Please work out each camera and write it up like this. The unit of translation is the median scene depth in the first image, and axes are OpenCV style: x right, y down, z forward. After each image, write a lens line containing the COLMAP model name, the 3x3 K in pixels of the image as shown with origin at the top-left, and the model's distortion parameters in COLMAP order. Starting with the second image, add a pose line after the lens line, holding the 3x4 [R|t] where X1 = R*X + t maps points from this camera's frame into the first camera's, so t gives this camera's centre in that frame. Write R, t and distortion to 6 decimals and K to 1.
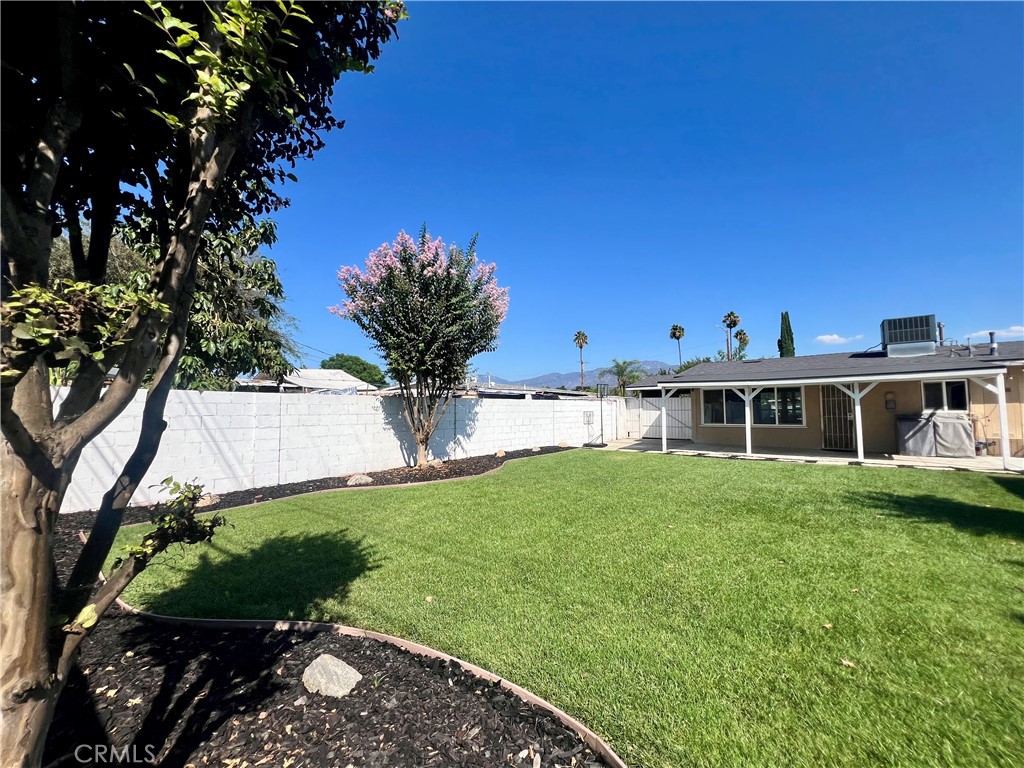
lens RADIAL K [[417.6, 0, 511.8], [0, 417.6, 383.1], [0, 0, 1]] dist [-0.000940, 0.000888]
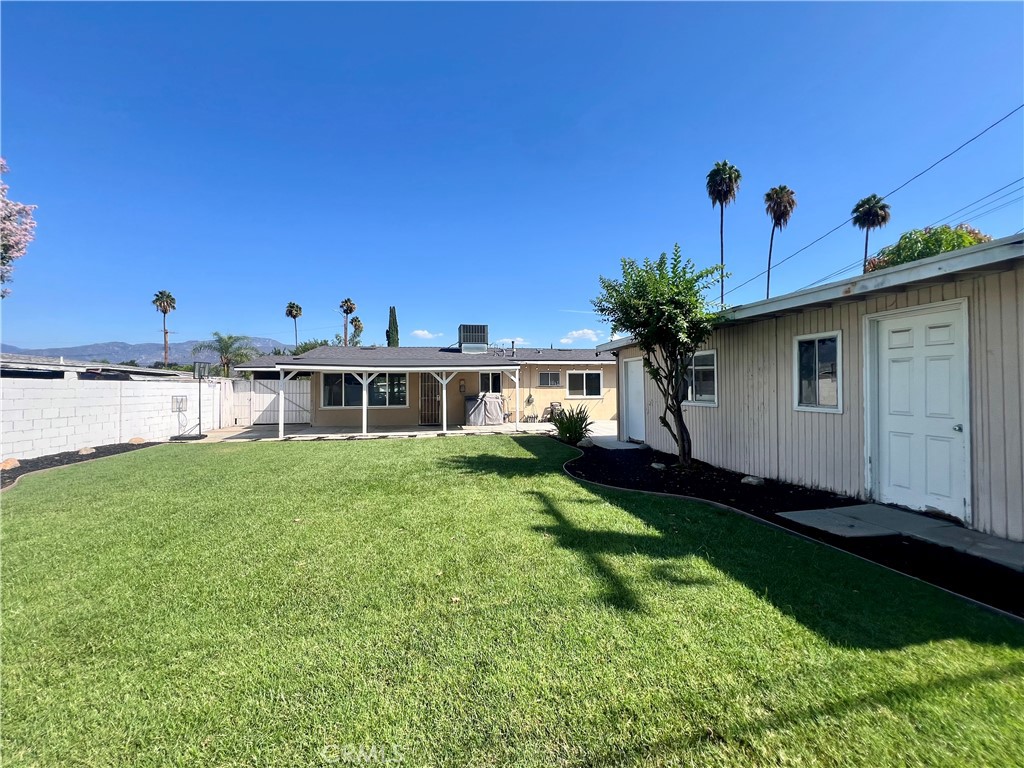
lens RADIAL K [[417.6, 0, 507.6], [0, 417.6, 384.1], [0, 0, 1]] dist [-0.000940, 0.000888]
pose [[0.655621, 0.011053, 0.755009, -0.012355], [-0.045590, 0.998648, 0.024968, -0.004235], [-0.753712, -0.050791, 0.655239, 0.019055]]
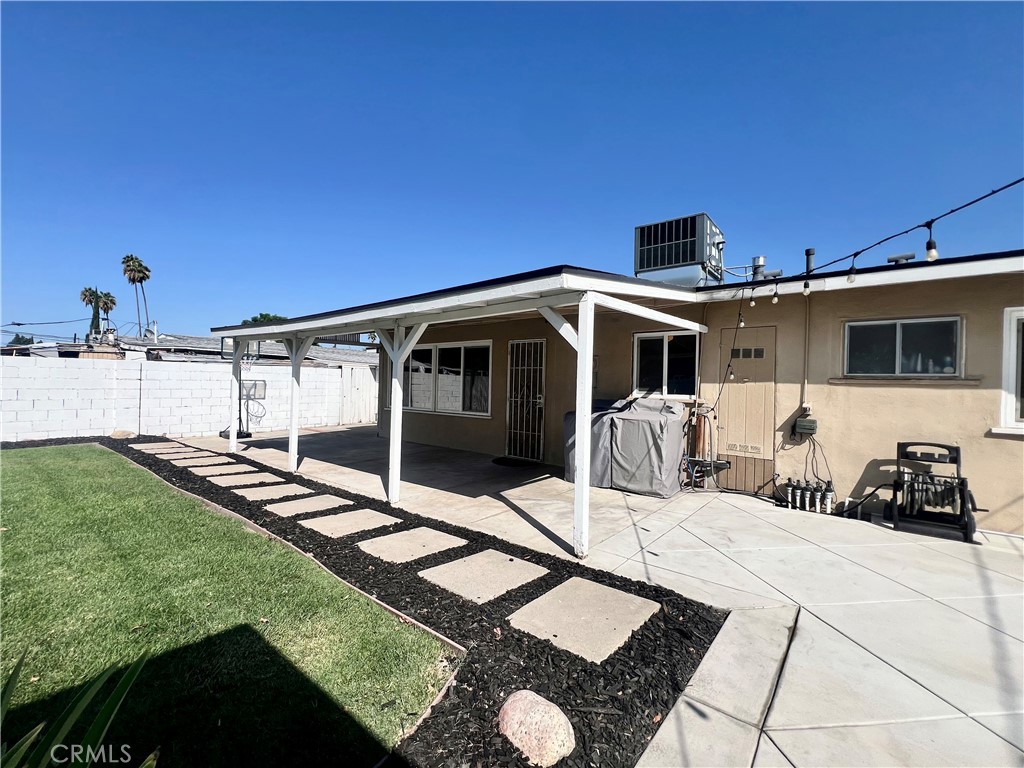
lens RADIAL K [[437.1, 0, 511.8], [0, 437.1, 383.7], [0, 0, 1]] dist [-0.002279, -0.000233]
pose [[0.999617, 0.027688, 0.000378, 1.122533], [-0.027654, 0.997533, 0.064522, 0.031845], [0.001409, -0.064508, 0.997916, 0.628329]]
